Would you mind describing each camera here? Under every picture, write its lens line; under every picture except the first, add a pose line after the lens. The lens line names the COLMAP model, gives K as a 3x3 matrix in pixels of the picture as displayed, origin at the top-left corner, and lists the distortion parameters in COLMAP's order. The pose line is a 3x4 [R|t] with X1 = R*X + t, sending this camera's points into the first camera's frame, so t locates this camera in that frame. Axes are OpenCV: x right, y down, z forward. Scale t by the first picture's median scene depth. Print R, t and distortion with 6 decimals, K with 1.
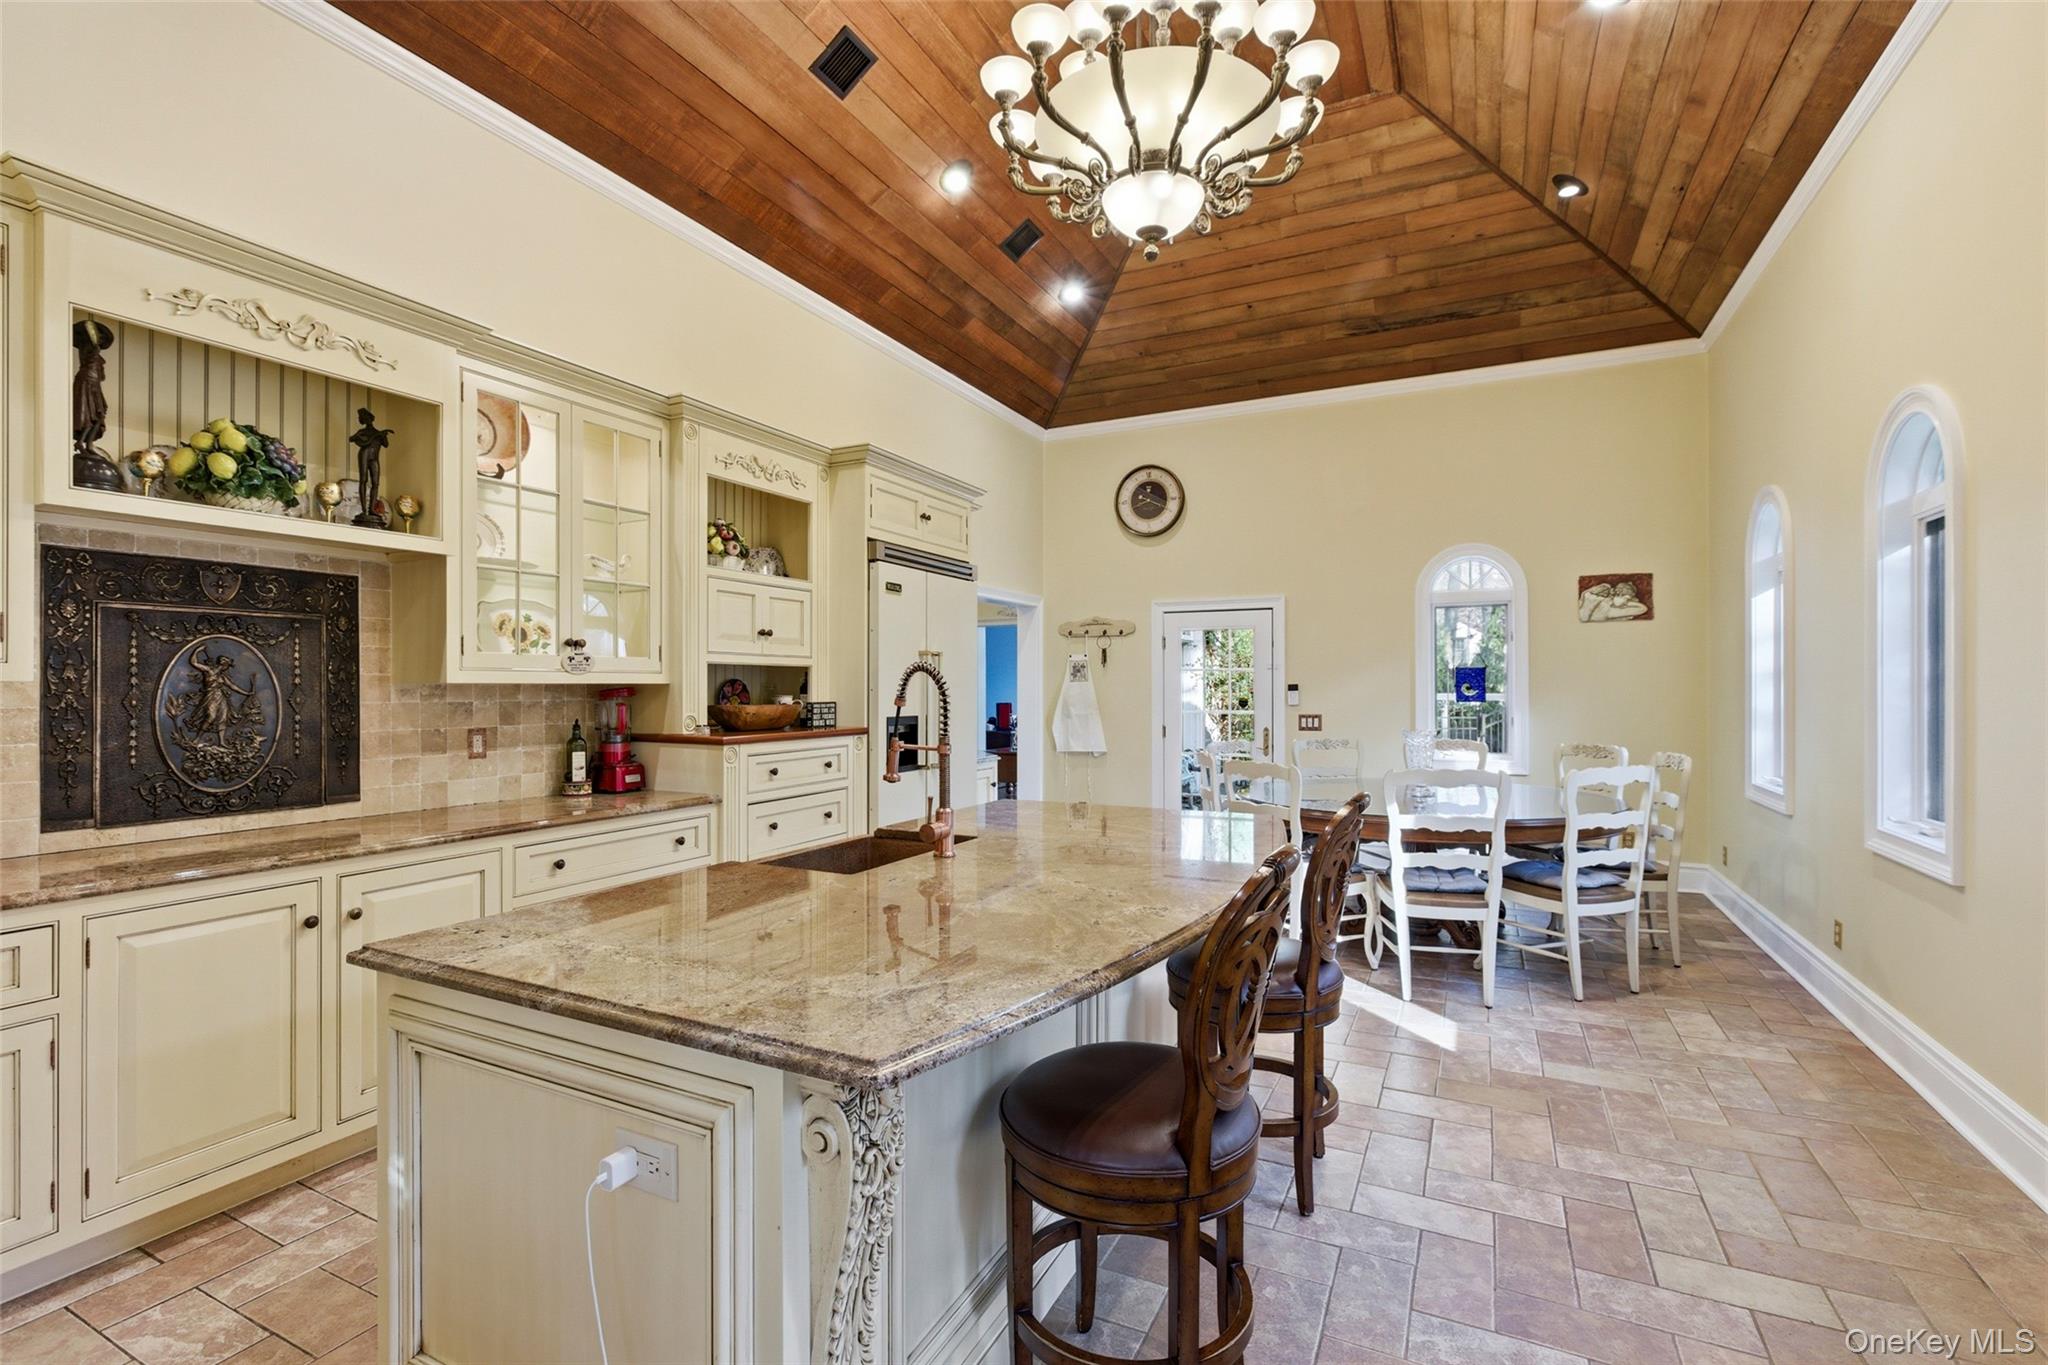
lens RADIAL K [[915.3, 0, 1041.6], [0, 915.3, 685.1], [0, 0, 1]] dist [-0.011326, 0.003052]
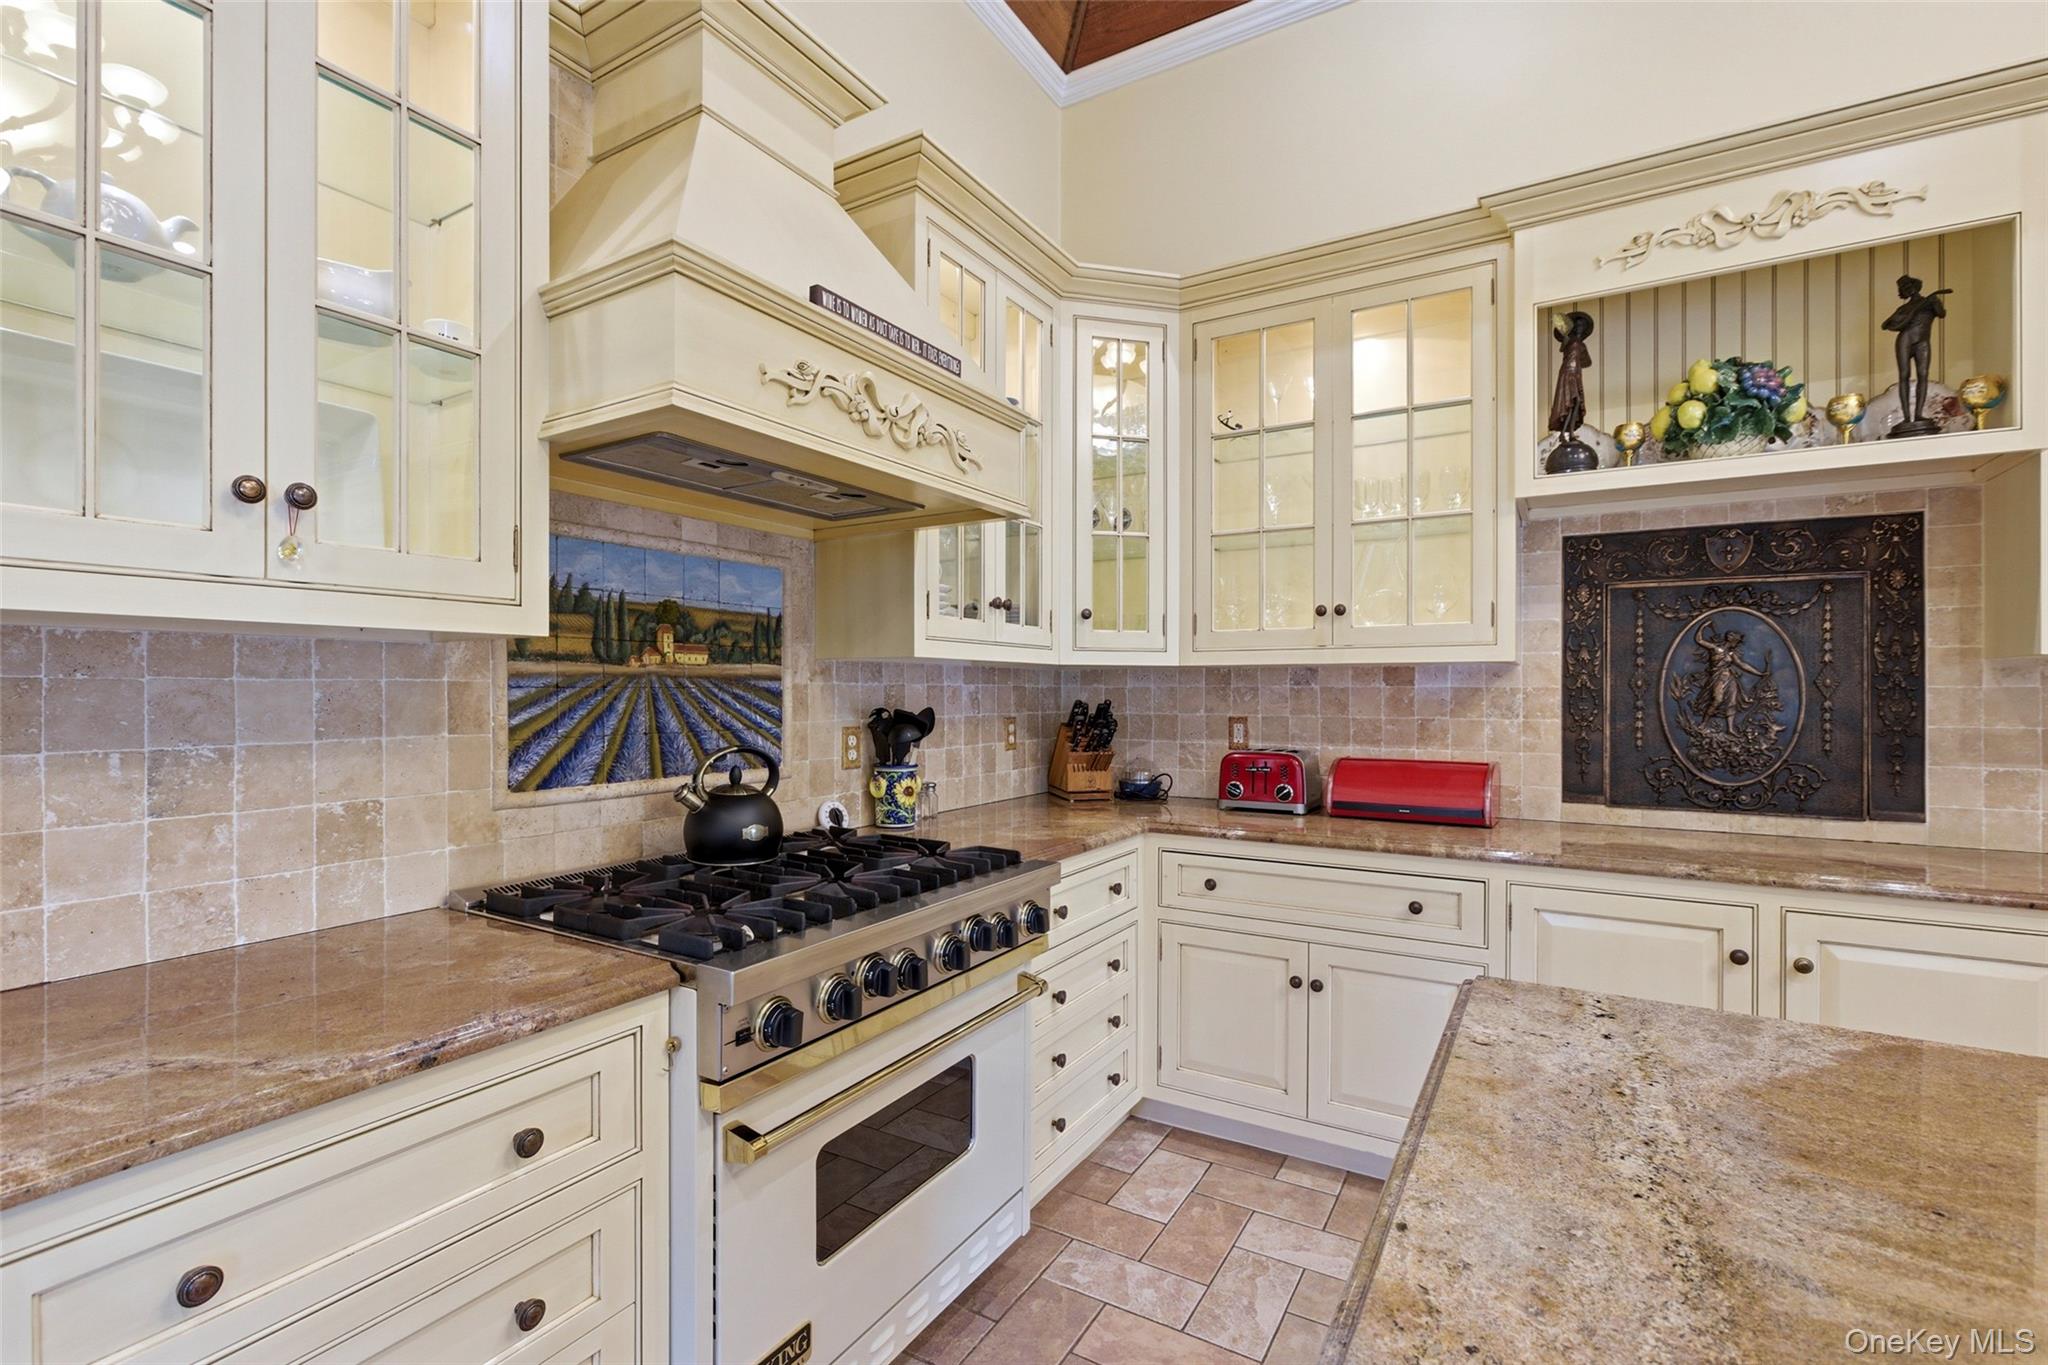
lens RADIAL K [[915.3, 0, 1024.2], [0, 915.3, 692.4], [0, 0, 1]] dist [-0.011326, 0.003052]
pose [[-0.100995, 0.002771, -0.994883, 0.042541], [0.001610, 0.999995, 0.002622, 0.023710], [0.994886, -0.001337, -0.100999, 0.409093]]
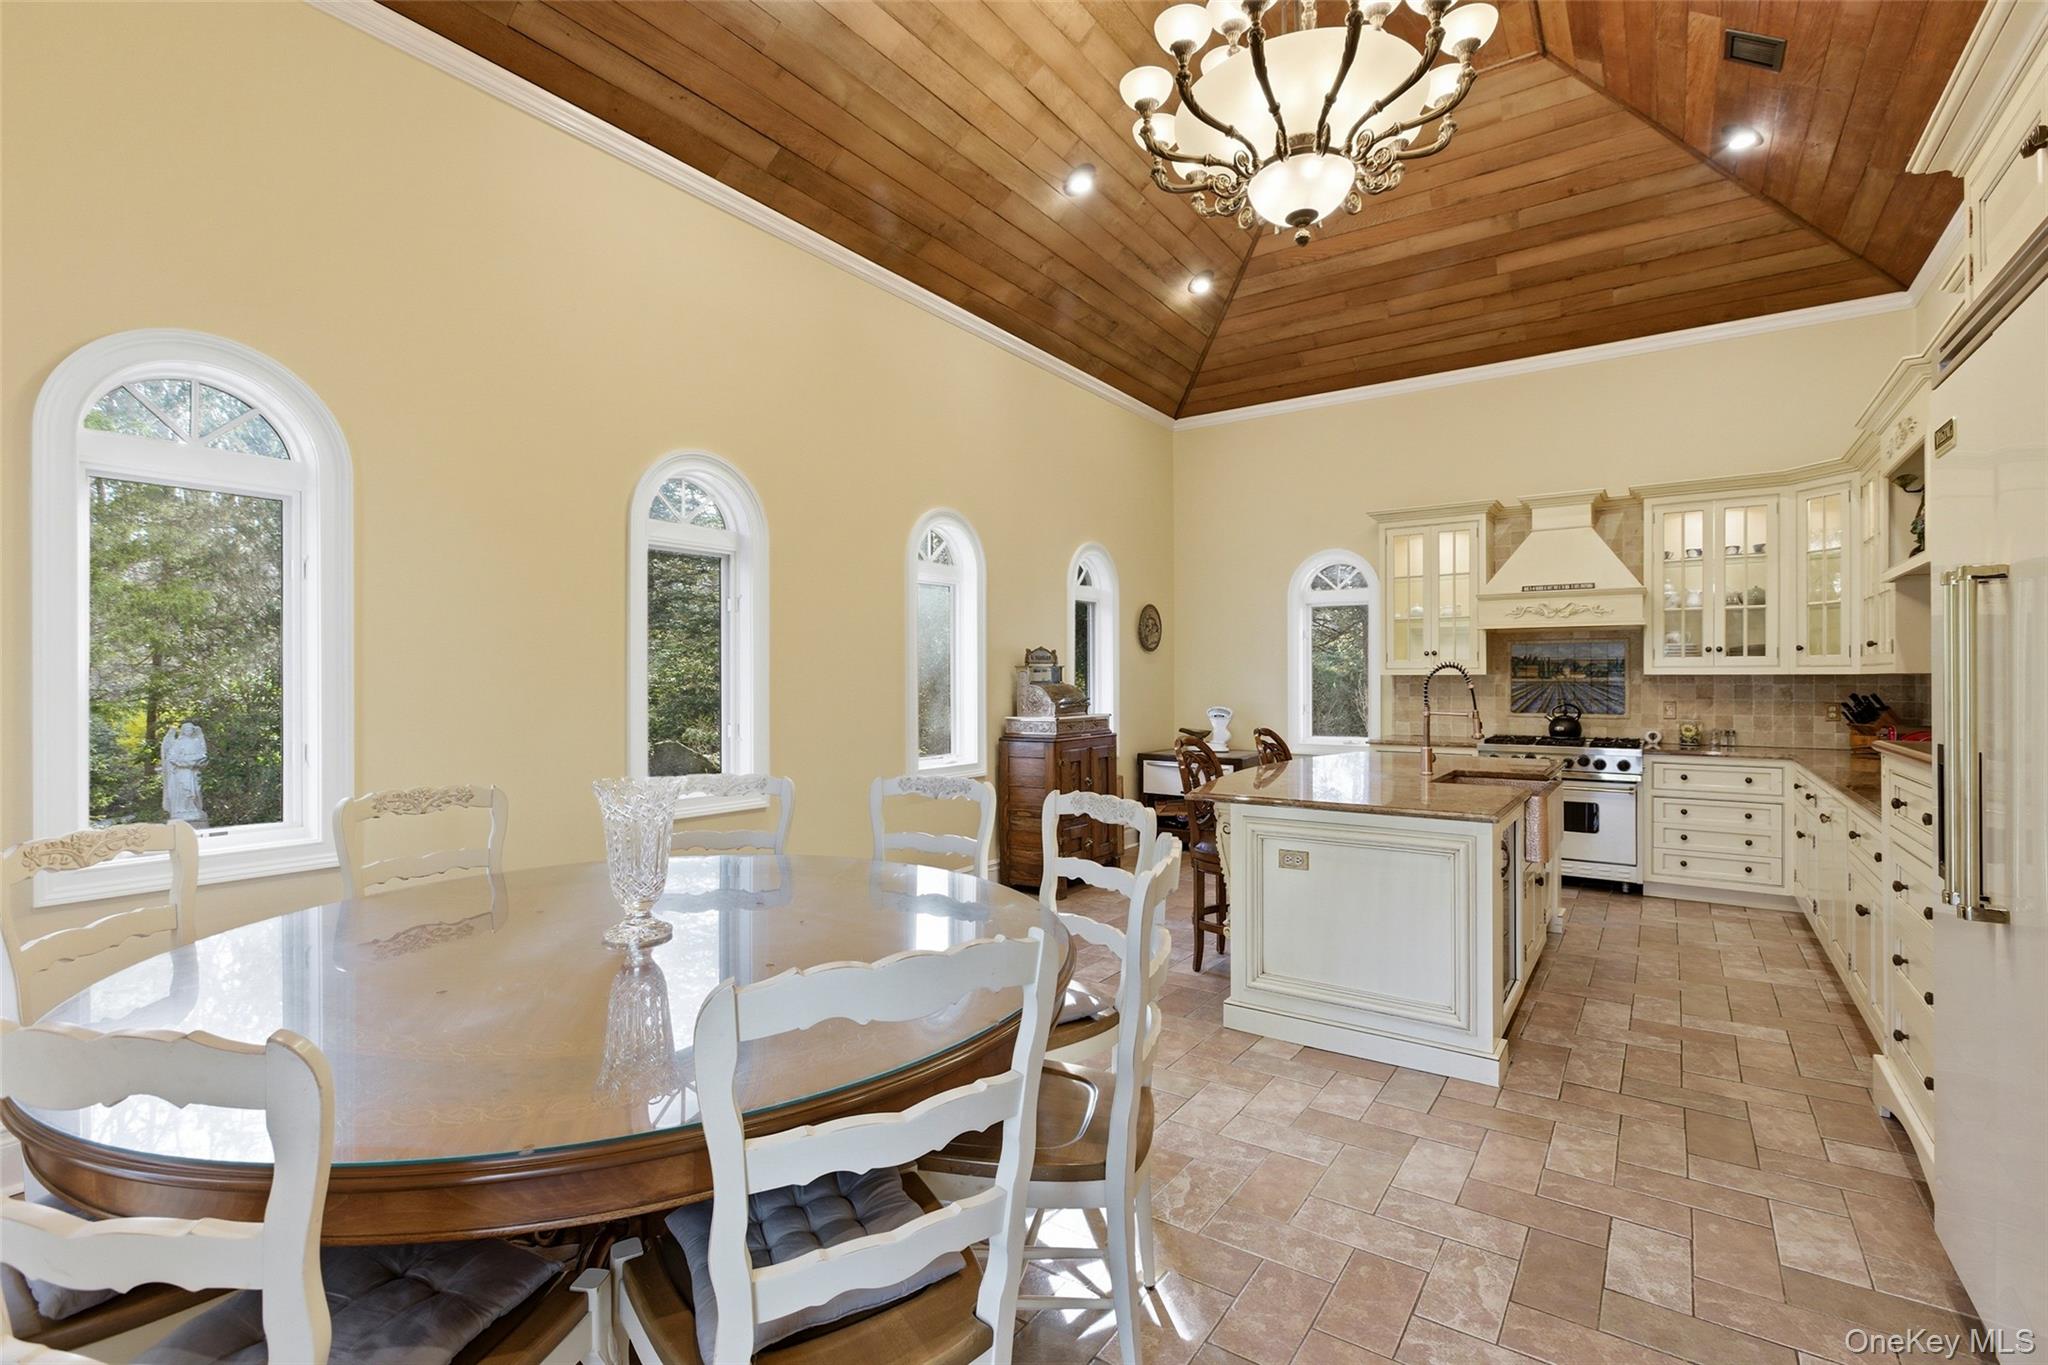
lens RADIAL K [[915.3, 0, 1007.8], [0, 915.3, 676.5], [0, 0, 1]] dist [-0.011326, 0.003052]
pose [[-0.981886, 0.001065, 0.189470, 0.307746], [-0.000064, 0.999982, -0.005953, 0.012257], [-0.189473, -0.005858, -0.981868, 2.578687]]
